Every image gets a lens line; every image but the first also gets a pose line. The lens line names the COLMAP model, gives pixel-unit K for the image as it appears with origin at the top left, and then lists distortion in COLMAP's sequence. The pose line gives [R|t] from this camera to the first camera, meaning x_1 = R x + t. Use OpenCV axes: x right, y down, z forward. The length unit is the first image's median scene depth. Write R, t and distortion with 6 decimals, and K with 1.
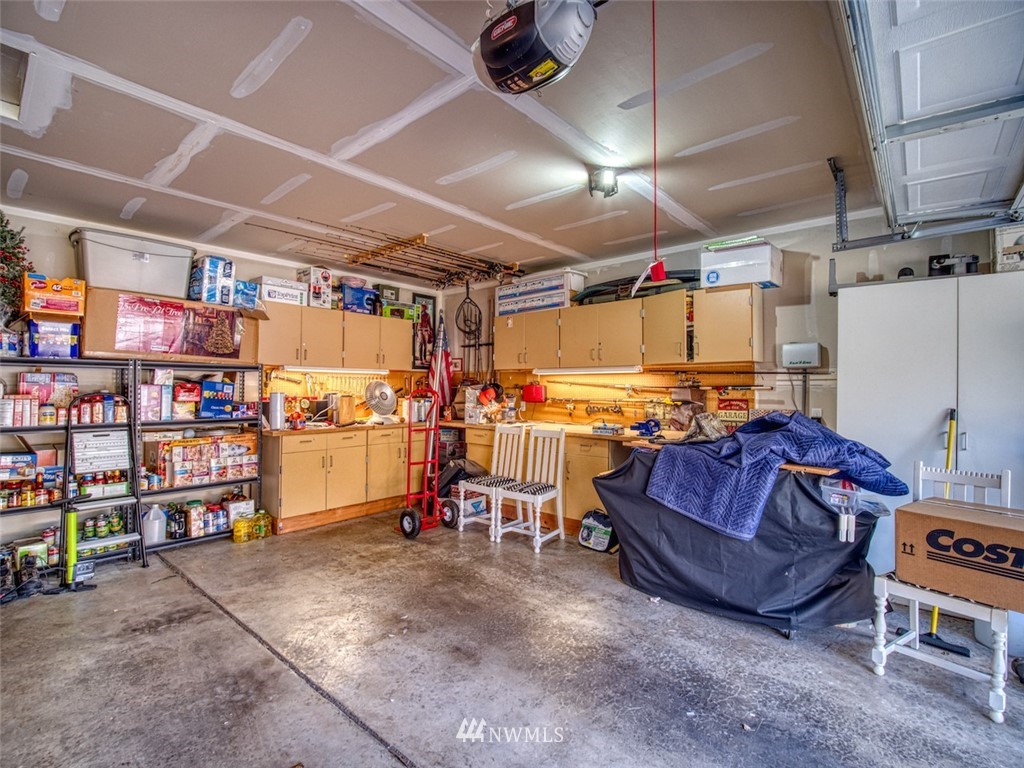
lens RADIAL K [[478.6, 0, 511.8], [0, 478.6, 382.6], [0, 0, 1]] dist [-0.016757, 0.000015]
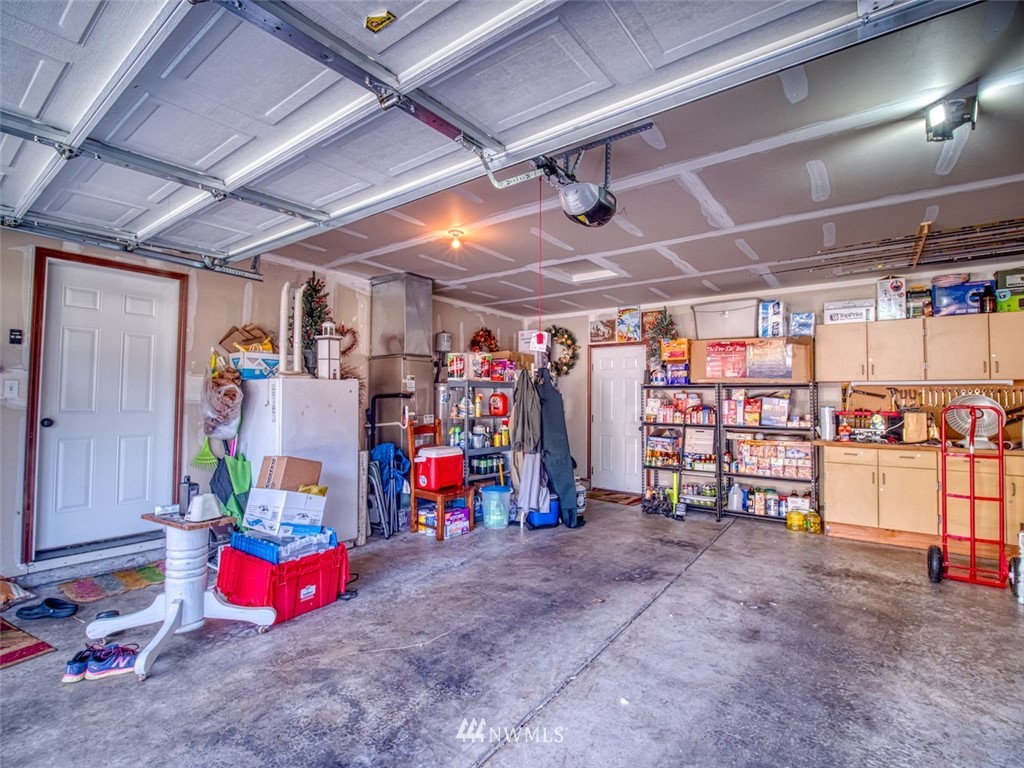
lens RADIAL K [[478.6, 0, 511.8], [0, 478.6, 382.6], [0, 0, 1]] dist [-0.016757, 0.000015]
pose [[0.072197, -0.039185, -0.996620, 0.665946], [0.004165, 0.999231, -0.038986, 0.005713], [0.997382, -0.001336, 0.072305, 0.226541]]
